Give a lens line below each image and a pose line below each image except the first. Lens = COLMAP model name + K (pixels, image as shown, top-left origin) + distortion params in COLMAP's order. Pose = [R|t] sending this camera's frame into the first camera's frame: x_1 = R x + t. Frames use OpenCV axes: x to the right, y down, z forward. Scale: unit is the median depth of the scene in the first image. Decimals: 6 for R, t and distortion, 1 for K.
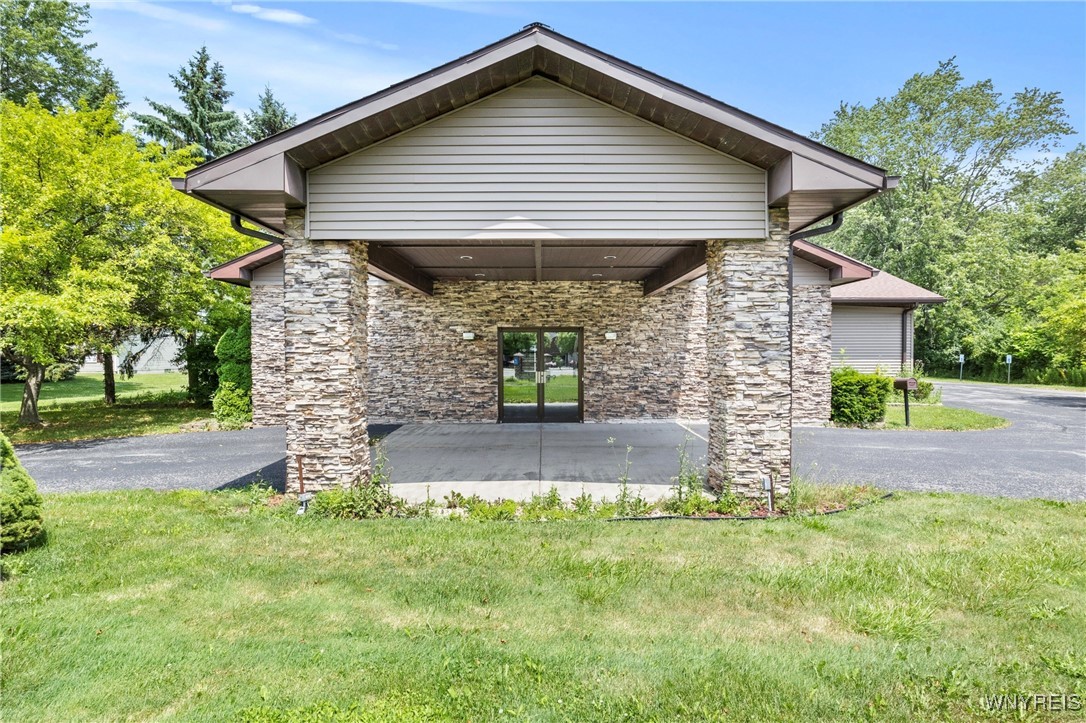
lens RADIAL K [[564.3, 0, 544.9], [0, 564.3, 359.2], [0, 0, 1]] dist [-0.003257, -0.000862]
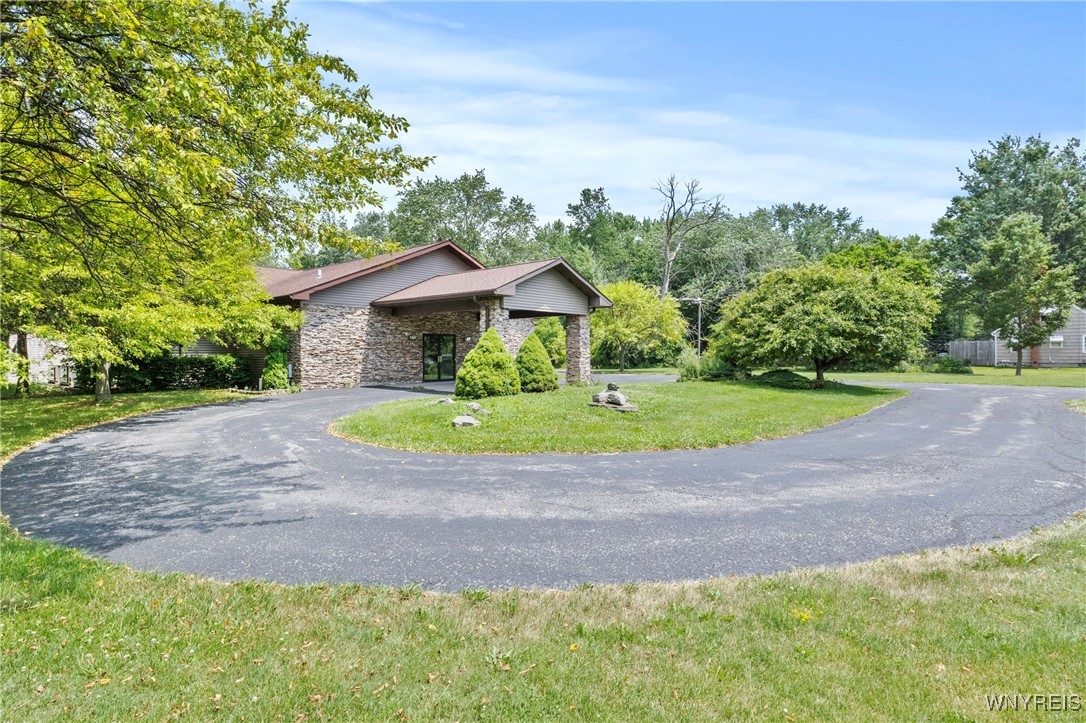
lens RADIAL K [[564.3, 0, 540.5], [0, 564.3, 358.7], [0, 0, 1]] dist [-0.003257, -0.000862]
pose [[0.647464, -0.006961, 0.762064, -1.300182], [0.008072, 0.999965, 0.002276, 0.029268], [-0.762053, 0.004678, 0.647497, -0.564710]]
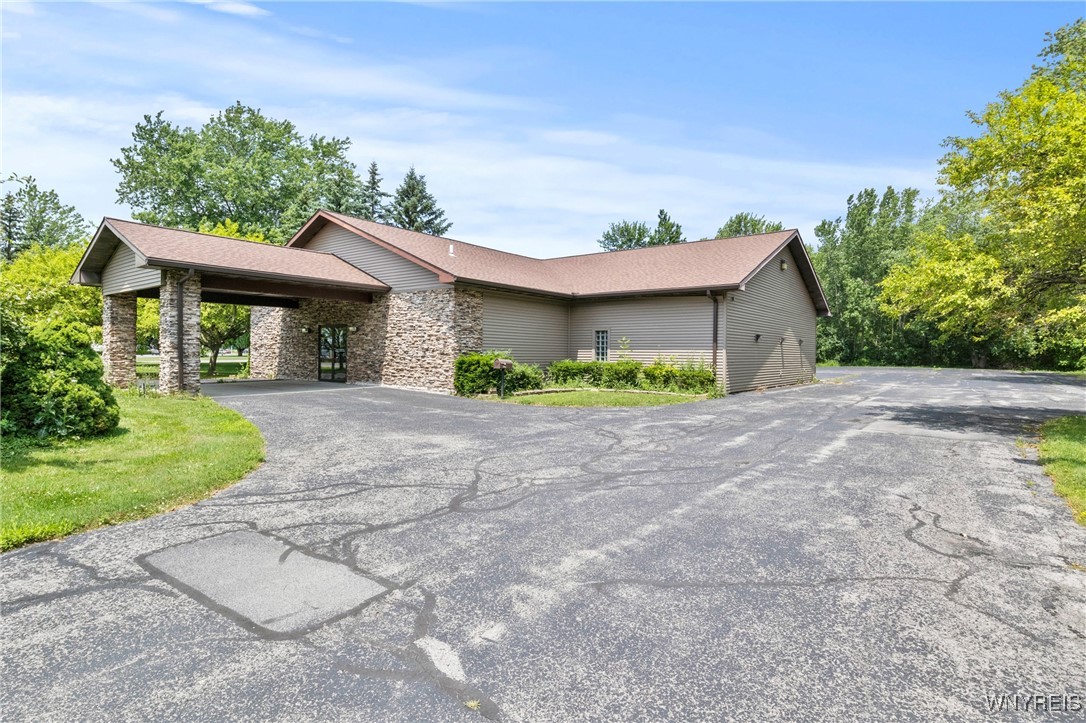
lens RADIAL K [[564.3, 0, 543.6], [0, 564.3, 357.9], [0, 0, 1]] dist [-0.003257, -0.000862]
pose [[0.785045, 0.015726, -0.619239, 1.525637], [-0.016203, 0.999857, 0.004851, 0.023203], [0.619227, 0.006225, 0.785187, 0.091772]]
